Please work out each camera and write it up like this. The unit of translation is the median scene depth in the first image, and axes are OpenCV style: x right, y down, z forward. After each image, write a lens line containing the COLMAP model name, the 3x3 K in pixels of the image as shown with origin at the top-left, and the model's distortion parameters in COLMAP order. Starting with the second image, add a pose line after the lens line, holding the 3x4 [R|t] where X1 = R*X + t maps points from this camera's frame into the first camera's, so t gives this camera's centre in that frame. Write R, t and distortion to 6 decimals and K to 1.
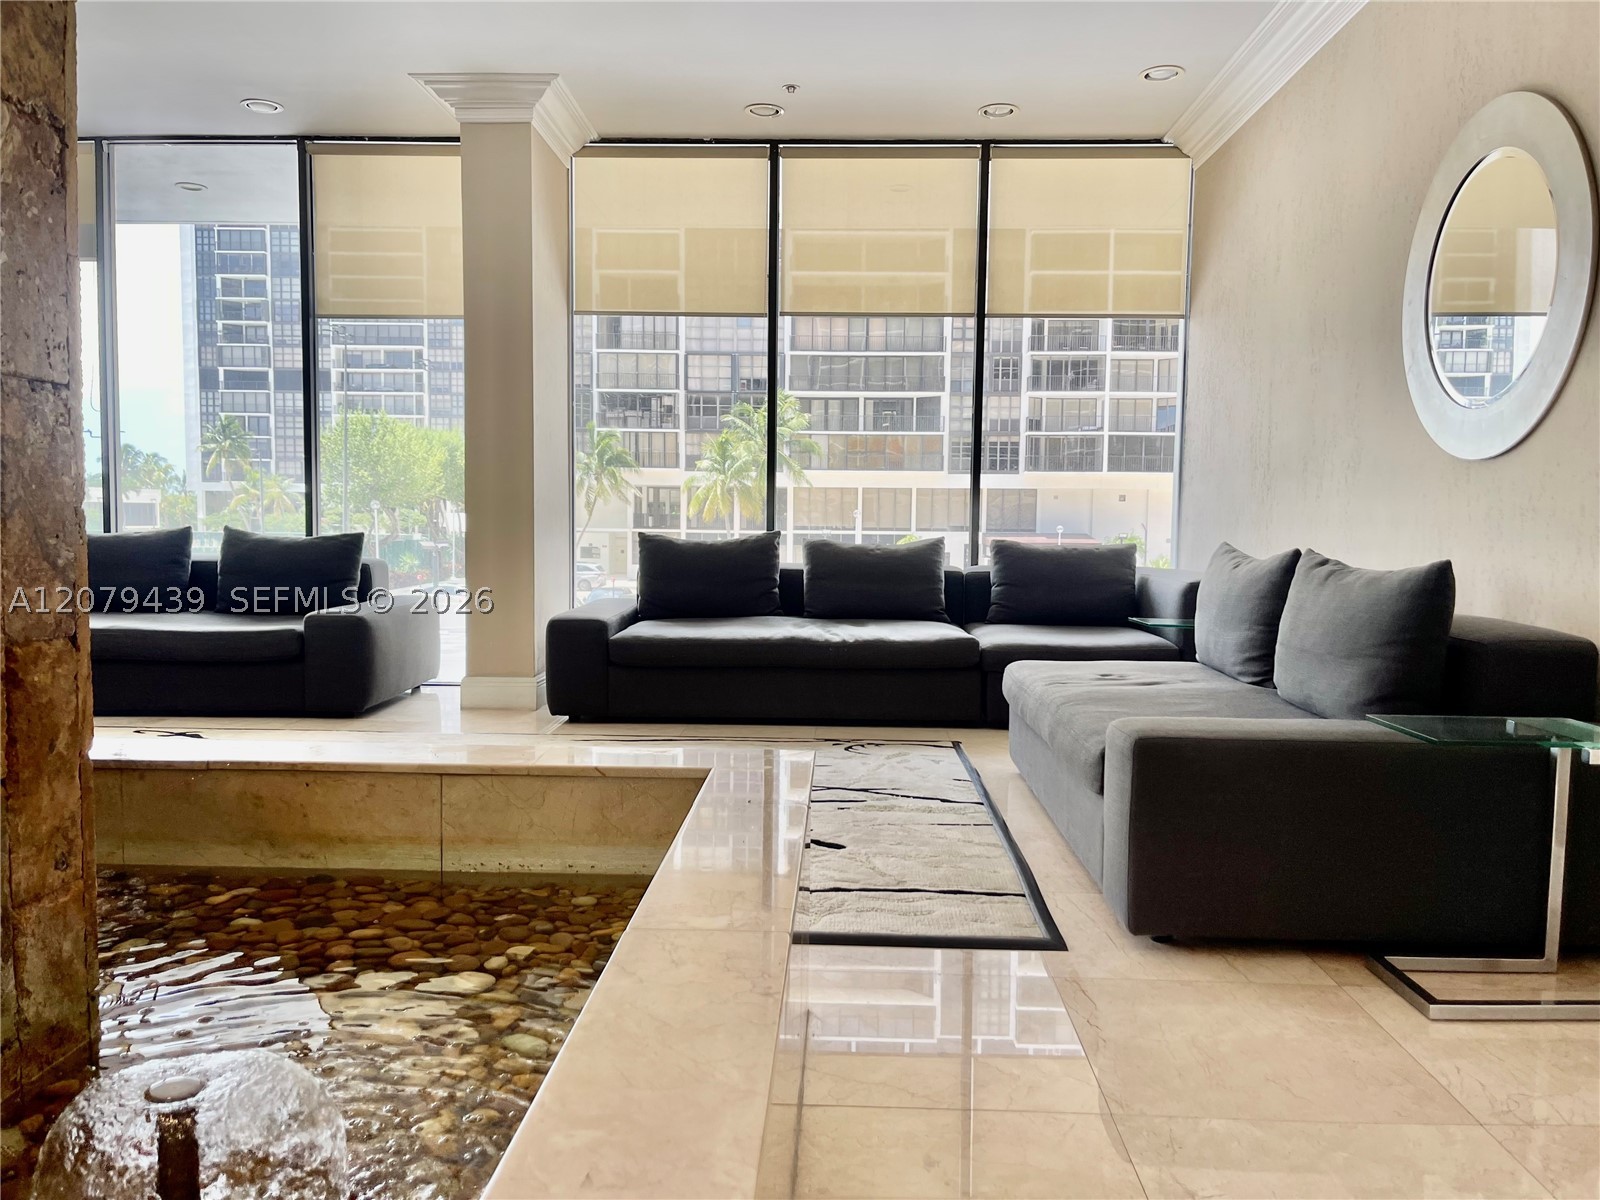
lens RADIAL K [[1211.8, 0, 803.4], [0, 1211.8, 601.2], [0, 0, 1]] dist [0.037594, -0.047190]
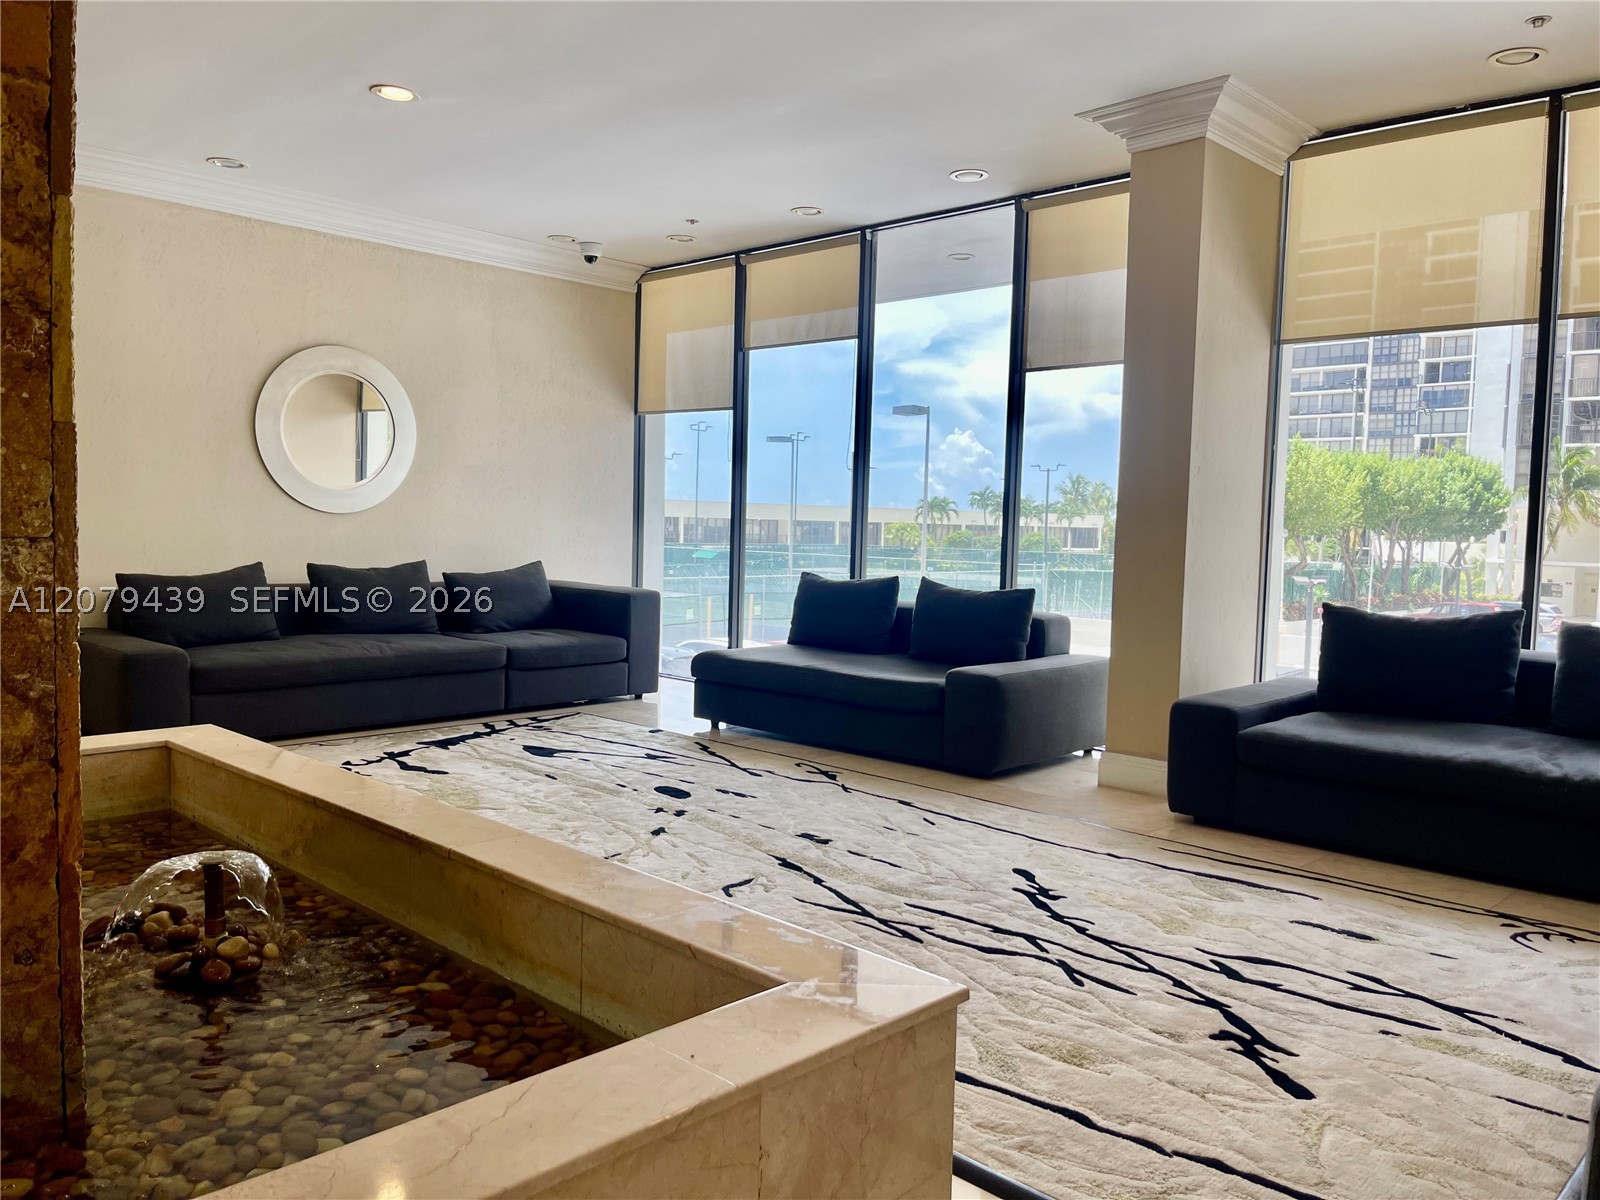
lens RADIAL K [[1211.8, 0, 801.7], [0, 1211.8, 597.9], [0, 0, 1]] dist [0.037594, -0.047190]
pose [[0.736435, 0.048951, -0.674735, 0.153913], [-0.063416, 0.997982, 0.003187, -0.038739], [0.673529, 0.040442, 0.738053, 0.145220]]
